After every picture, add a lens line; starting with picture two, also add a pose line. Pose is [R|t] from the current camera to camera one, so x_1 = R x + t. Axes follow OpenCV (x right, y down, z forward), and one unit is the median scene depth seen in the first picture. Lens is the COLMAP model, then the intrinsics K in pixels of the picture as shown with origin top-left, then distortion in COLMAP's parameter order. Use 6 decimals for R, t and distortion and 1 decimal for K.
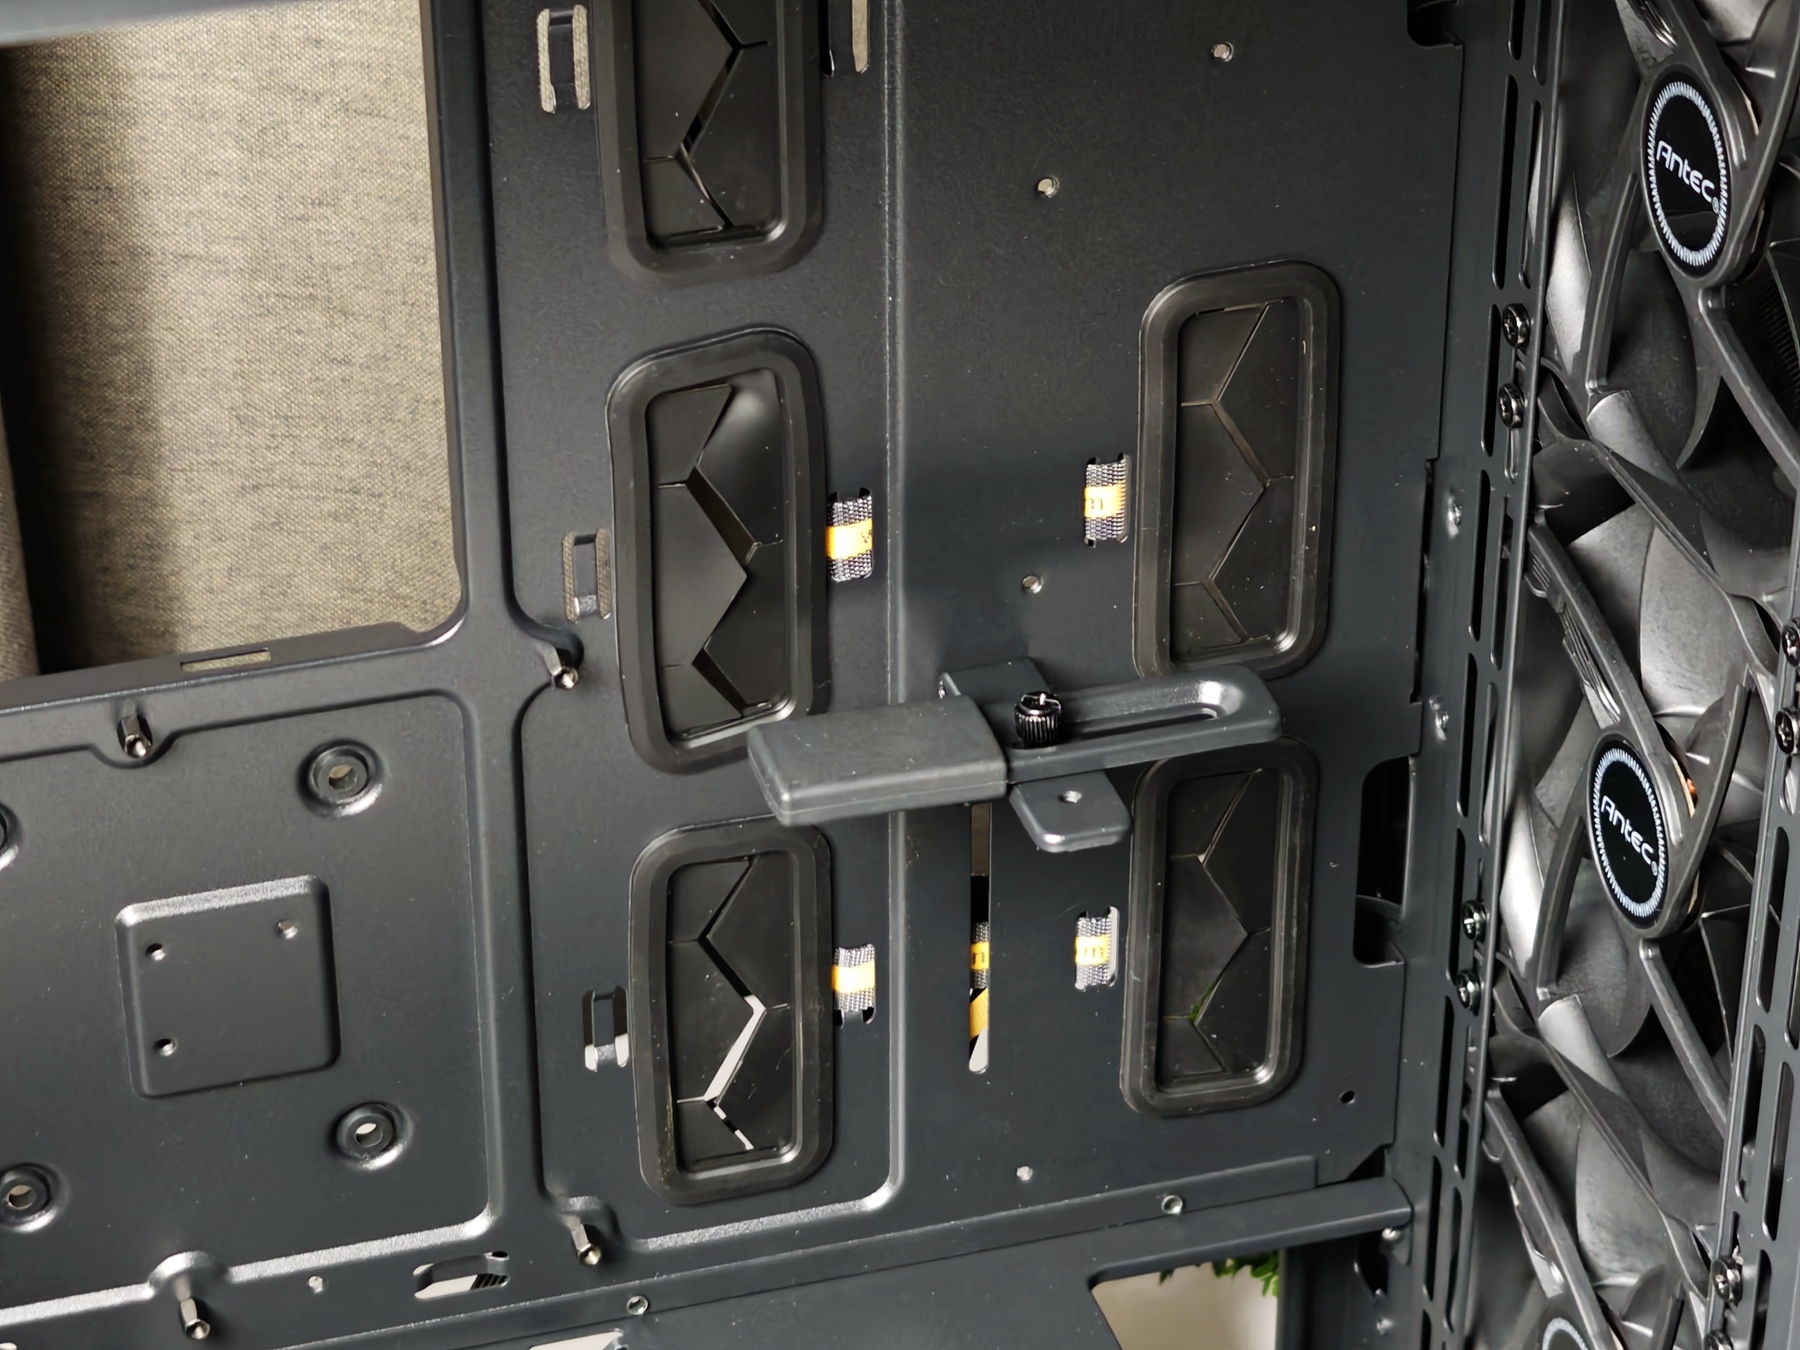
lens RADIAL K [[4806.1, 0, 785.5], [0, 4806.1, 675.0], [0, 0, 1]] dist [-0.032034, -0.227602]
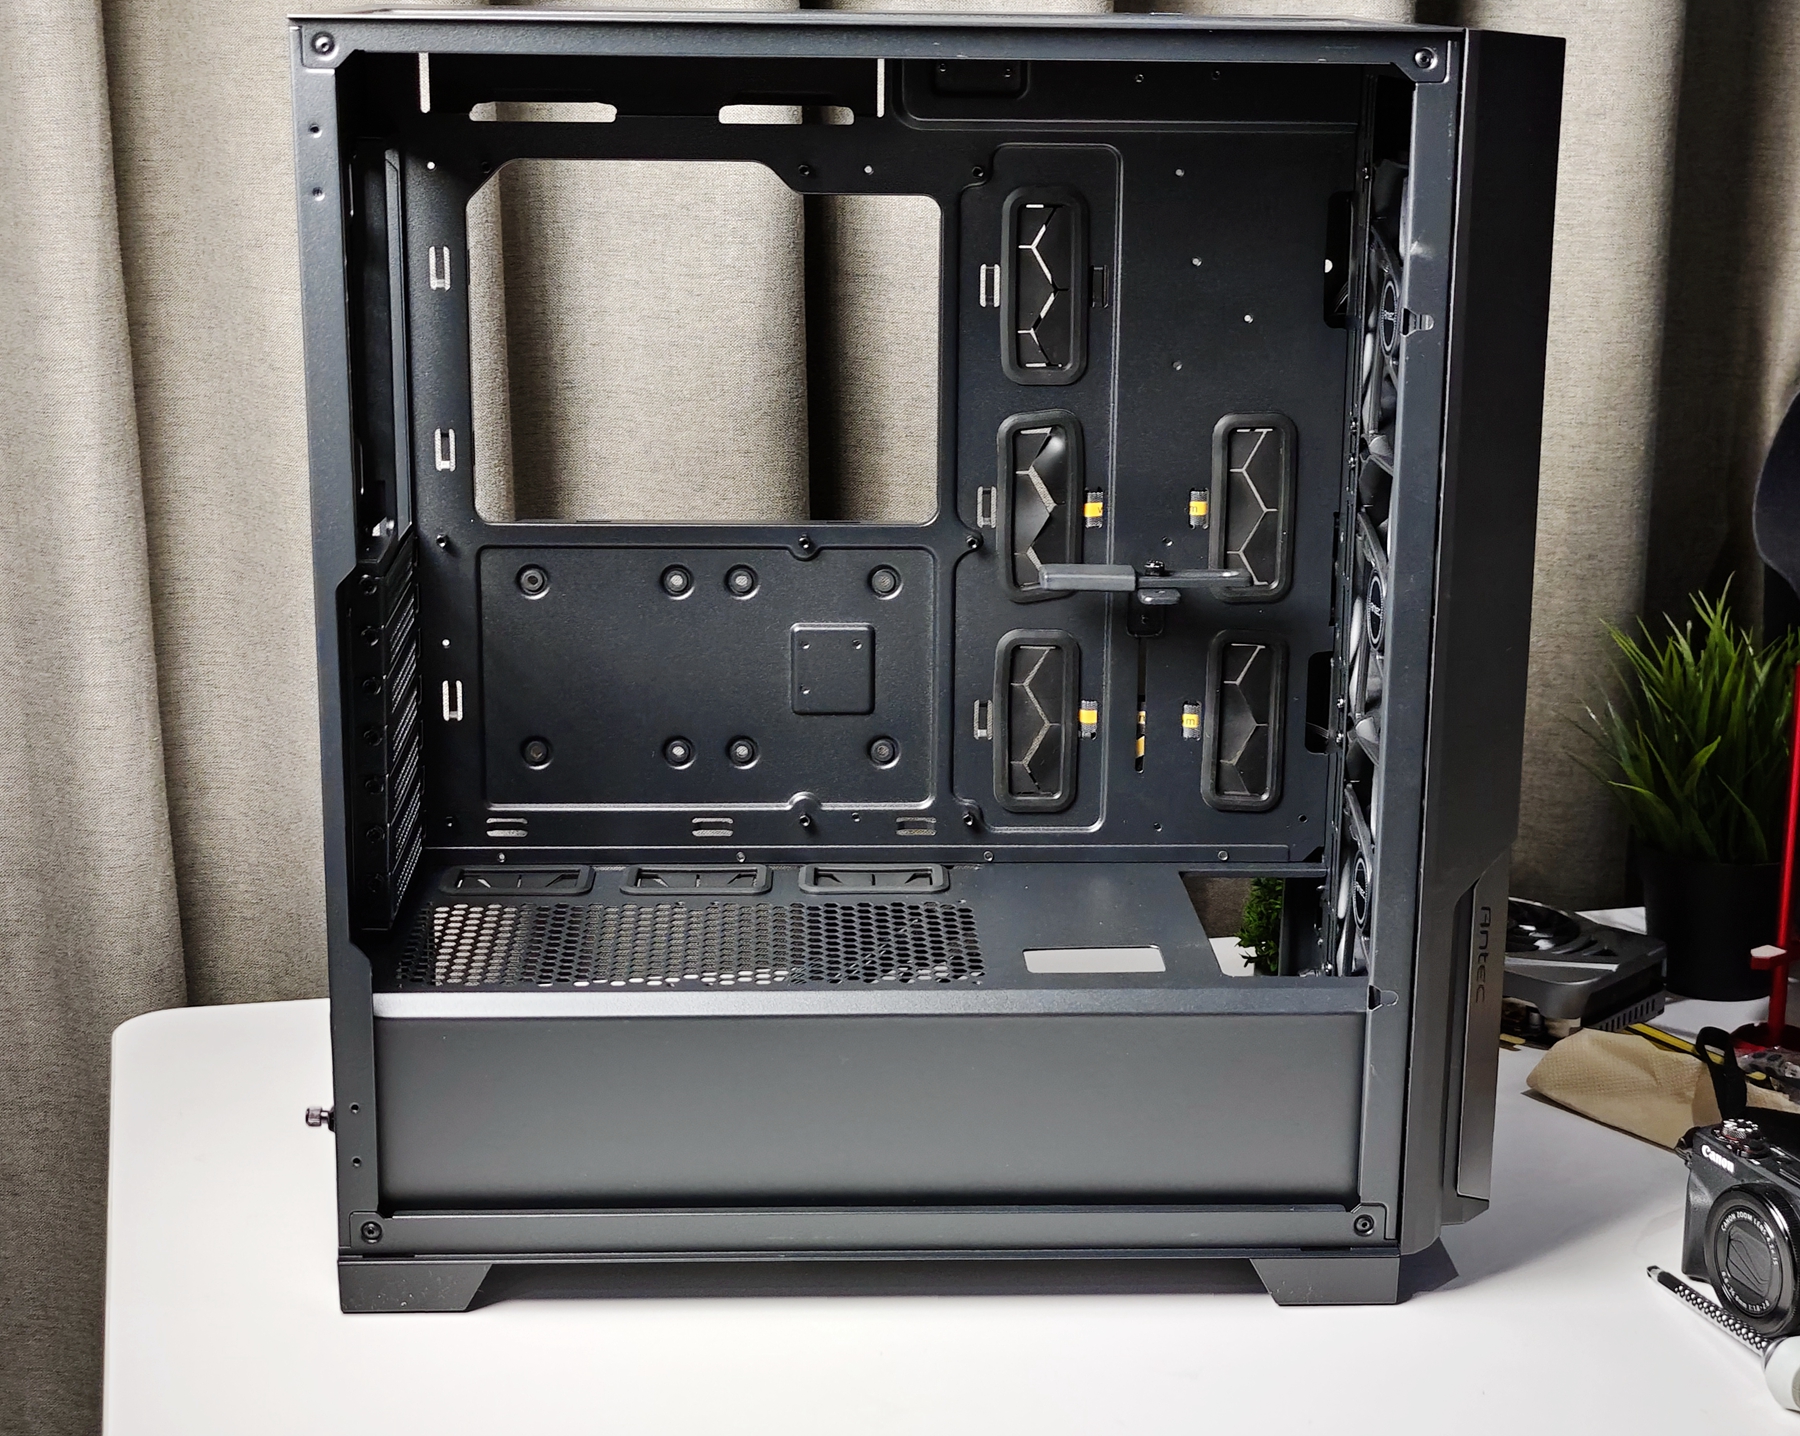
lens RADIAL K [[2952.7, 0, 905.6], [0, 2952.7, 763.1], [0, 0, 1]] dist [0.012720, -0.197748]
pose [[0.973423, 0.079609, -0.214733, 0.251735], [-0.140204, 0.948545, -0.283909, 0.532563], [0.181082, 0.306470, 0.934497, -0.415639]]
